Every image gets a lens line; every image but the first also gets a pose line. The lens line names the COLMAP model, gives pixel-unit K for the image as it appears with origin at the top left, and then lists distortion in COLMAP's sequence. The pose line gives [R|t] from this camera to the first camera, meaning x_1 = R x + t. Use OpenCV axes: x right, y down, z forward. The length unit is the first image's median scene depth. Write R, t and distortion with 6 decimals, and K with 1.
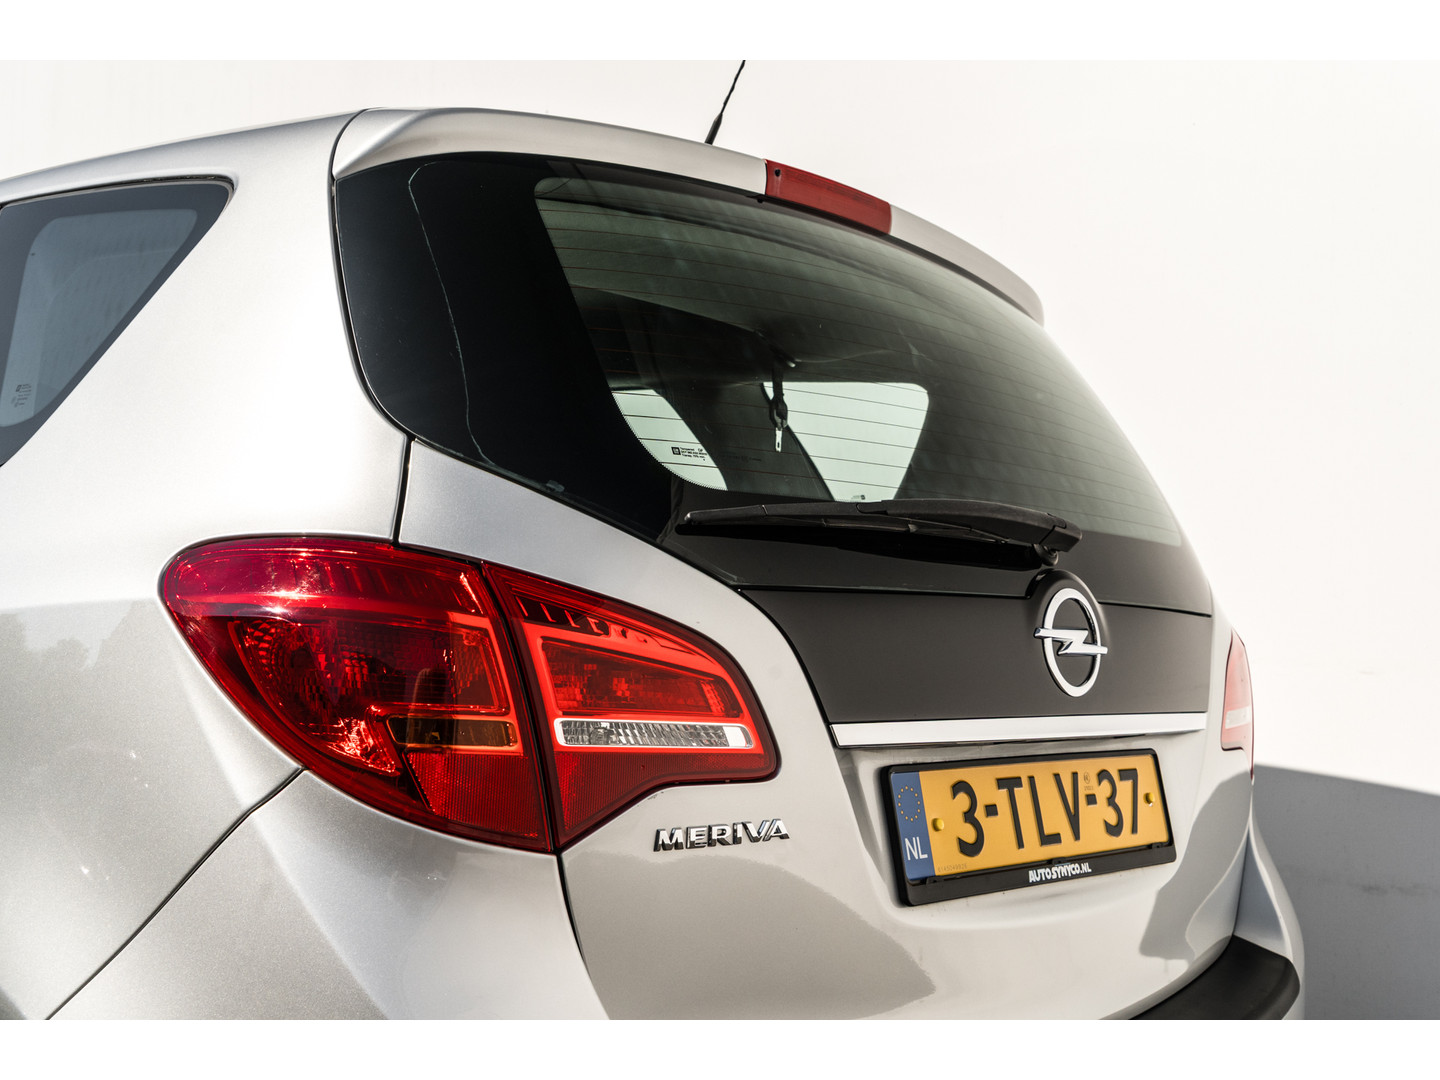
lens RADIAL K [[1703.7, 0, 711.8], [0, 1703.7, 549.1], [0, 0, 1]] dist [0.038980, 0.000000]
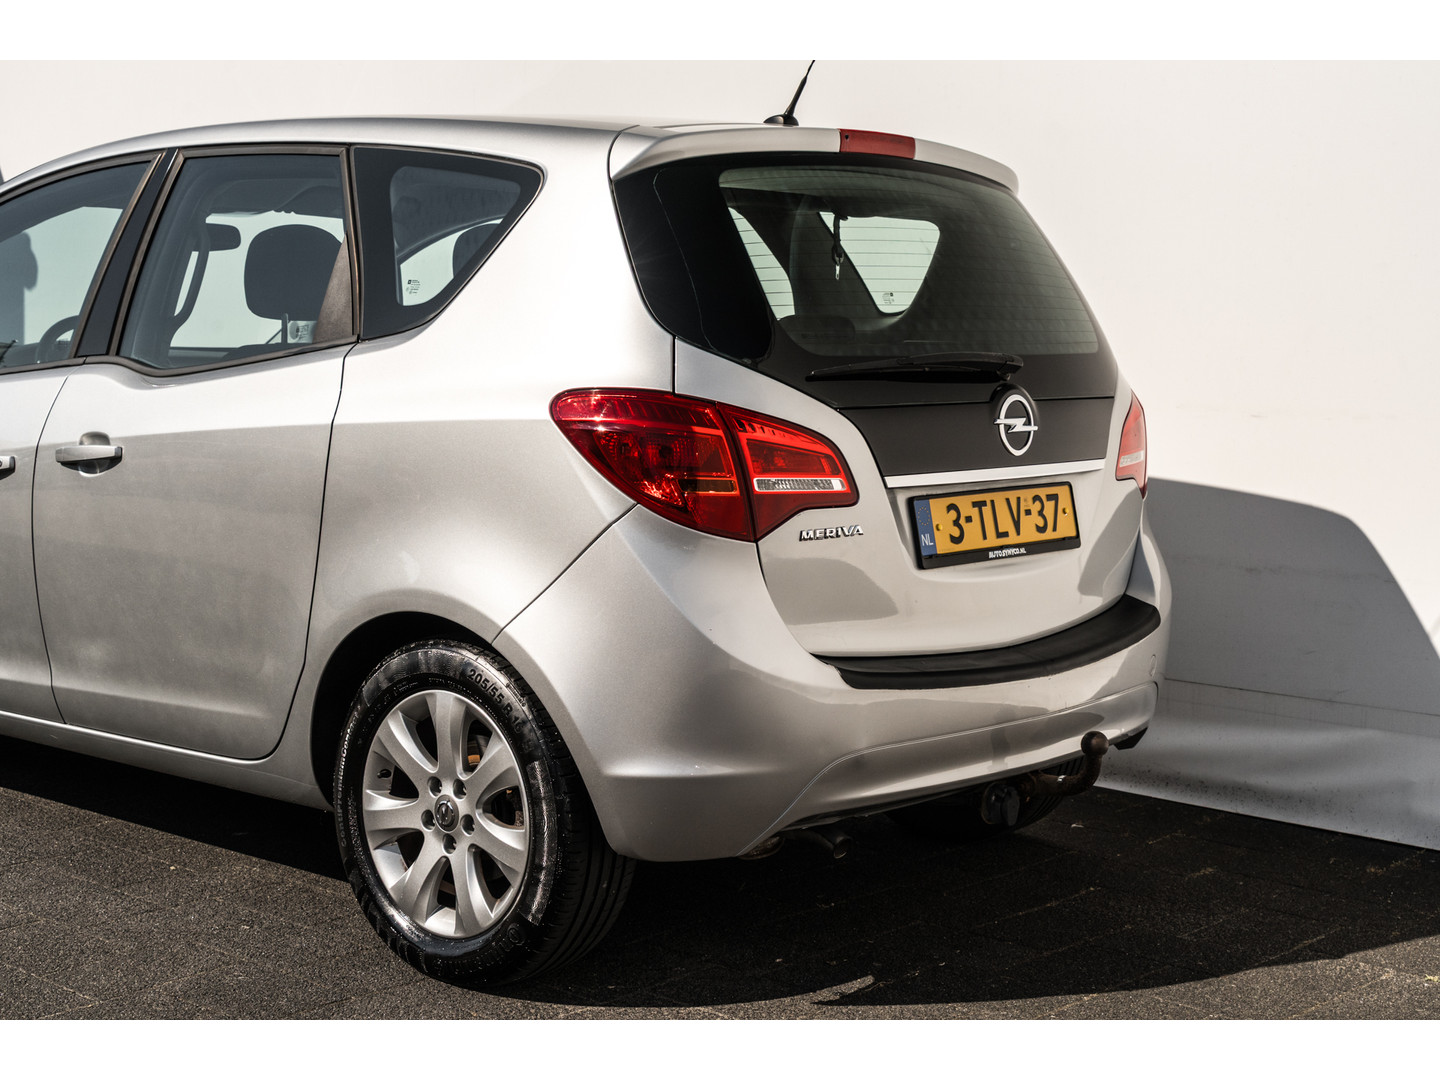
lens RADIAL K [[2166.7, 0, 725.1], [0, 2166.7, 542.0], [0, 0, 1]] dist [0.011666, 0.000000]
pose [[0.999698, -0.010441, 0.022240, -0.146686], [0.006706, 0.986789, 0.161870, -0.197603], [-0.023636, -0.161672, 0.986562, -1.269083]]
